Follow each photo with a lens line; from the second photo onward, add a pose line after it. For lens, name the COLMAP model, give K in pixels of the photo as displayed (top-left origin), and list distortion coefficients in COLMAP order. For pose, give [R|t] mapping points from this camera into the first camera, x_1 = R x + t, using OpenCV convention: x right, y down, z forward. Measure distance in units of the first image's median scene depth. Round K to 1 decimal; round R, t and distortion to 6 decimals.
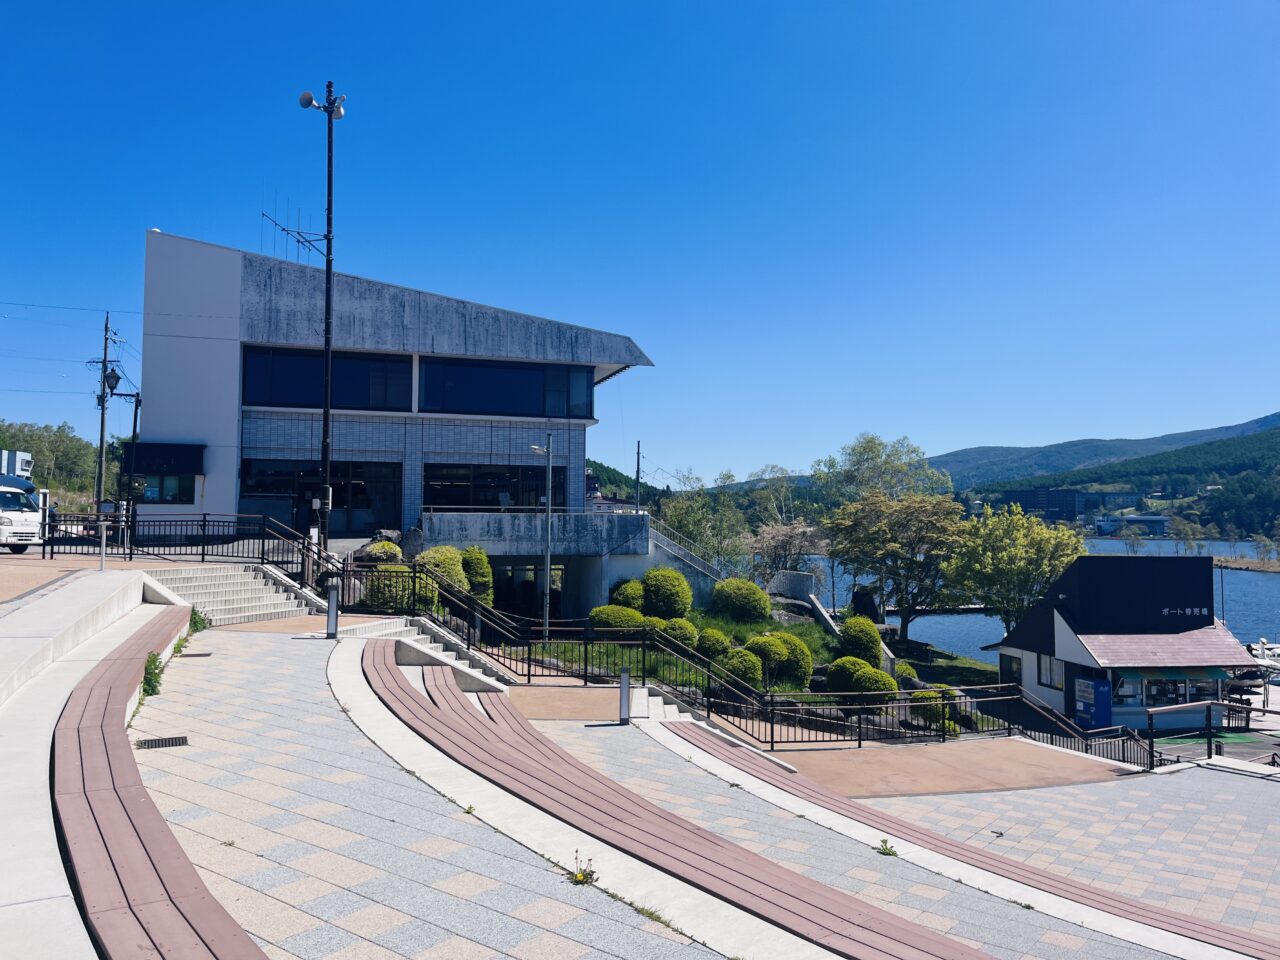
lens RADIAL K [[969.8, 0, 626.3], [0, 969.8, 471.0], [0, 0, 1]] dist [0.078468, -0.096737]
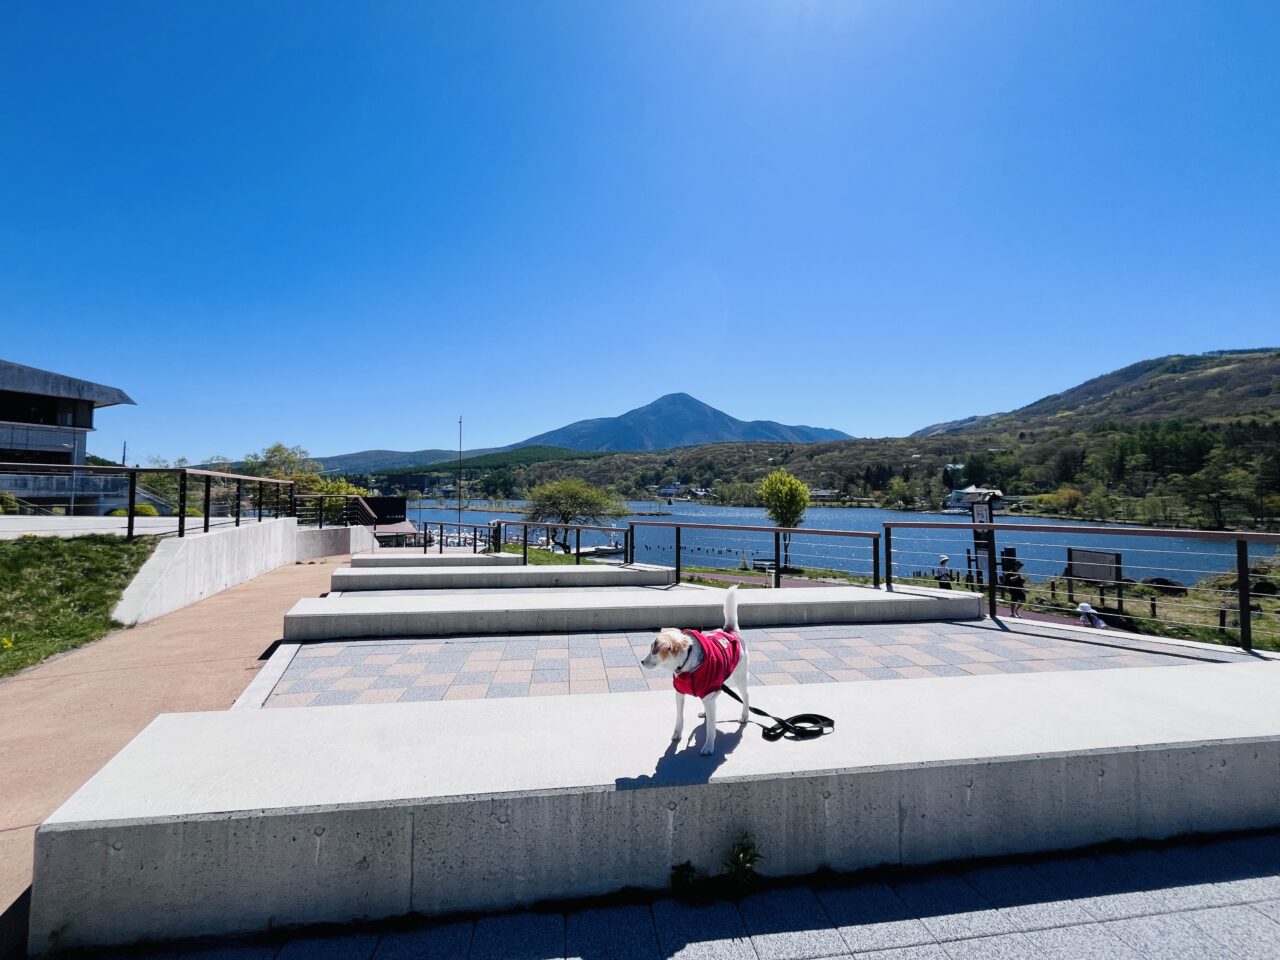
lens RADIAL K [[517.1, 0, 627.7], [0, 517.1, 482.4], [0, 0, 1]] dist [-0.004876, -0.001243]
pose [[0.700657, 0.015345, 0.713333, -0.016493], [-0.039459, 0.999072, 0.017266, -0.006460], [-0.712406, -0.040245, 0.700613, -0.497303]]
